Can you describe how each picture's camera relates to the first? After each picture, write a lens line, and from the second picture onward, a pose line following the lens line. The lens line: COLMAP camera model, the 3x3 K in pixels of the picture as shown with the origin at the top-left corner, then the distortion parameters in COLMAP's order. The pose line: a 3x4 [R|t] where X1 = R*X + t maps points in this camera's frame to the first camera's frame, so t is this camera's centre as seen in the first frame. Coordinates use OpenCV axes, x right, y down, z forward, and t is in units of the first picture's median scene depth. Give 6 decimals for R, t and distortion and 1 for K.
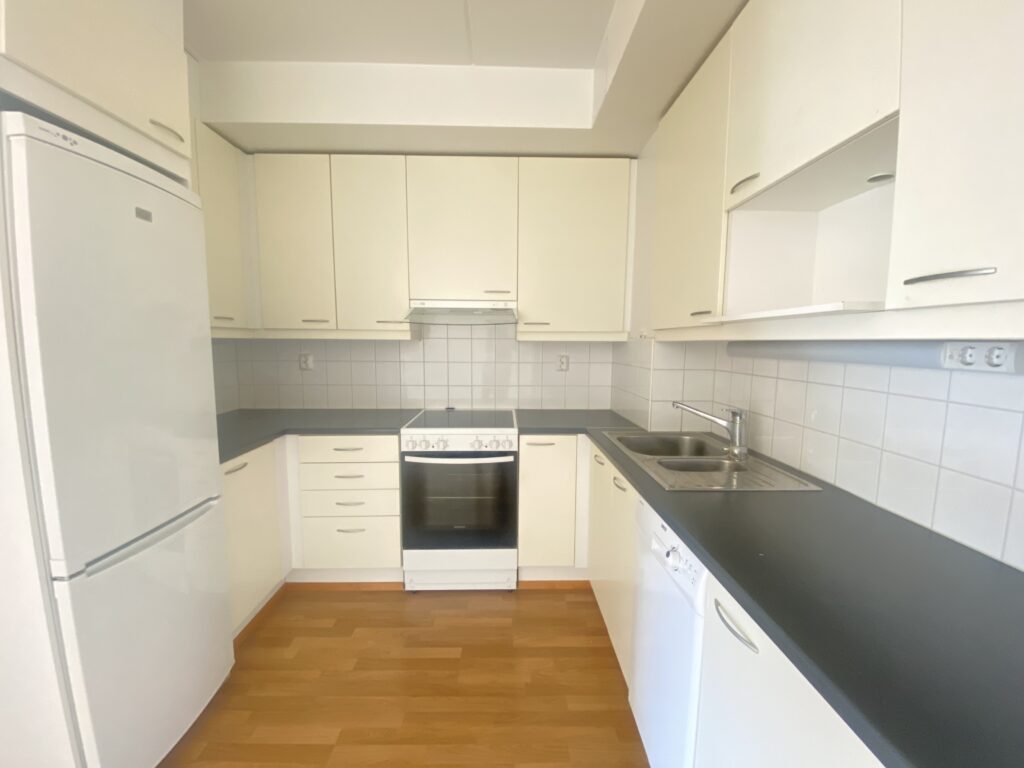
lens RADIAL K [[414.0, 0, 512.0], [0, 414.0, 384.0], [0, 0, 1]] dist [0.003064, 0.000105]
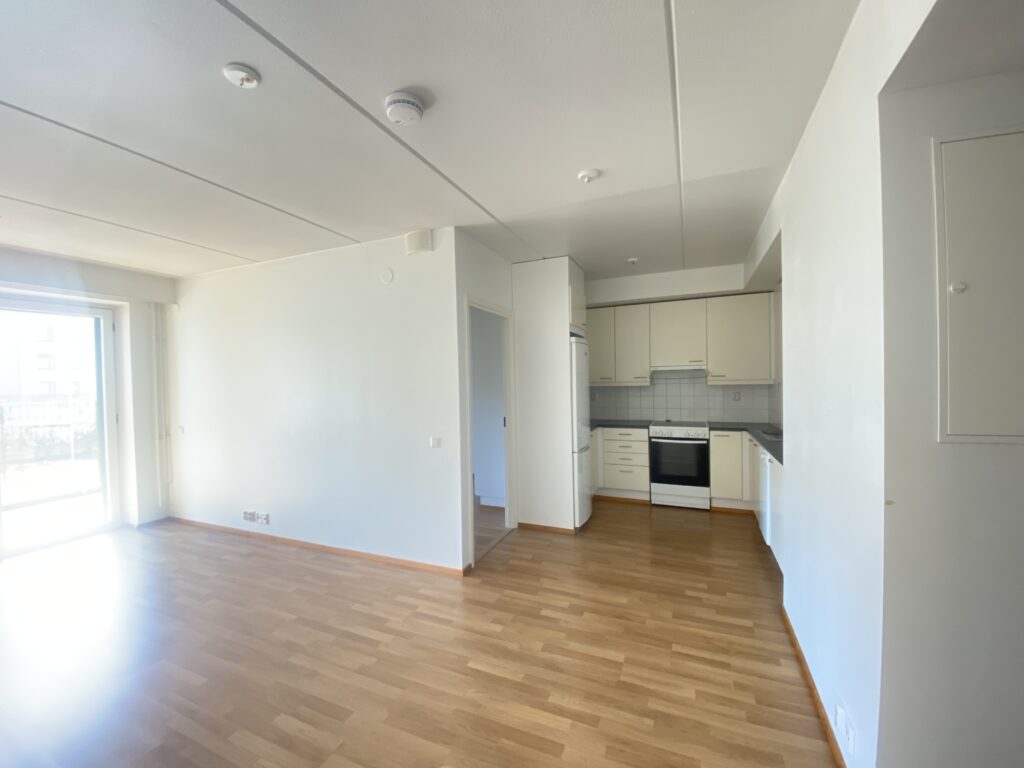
lens RADIAL K [[416.6, 0, 495.3], [0, 416.6, 384.2], [0, 0, 1]] dist [-0.000369, -0.000083]
pose [[0.898439, -0.020538, -0.438617, -0.025235], [-0.018477, 0.996252, -0.084496, 0.082157], [0.438709, 0.084019, 0.894693, -1.277412]]
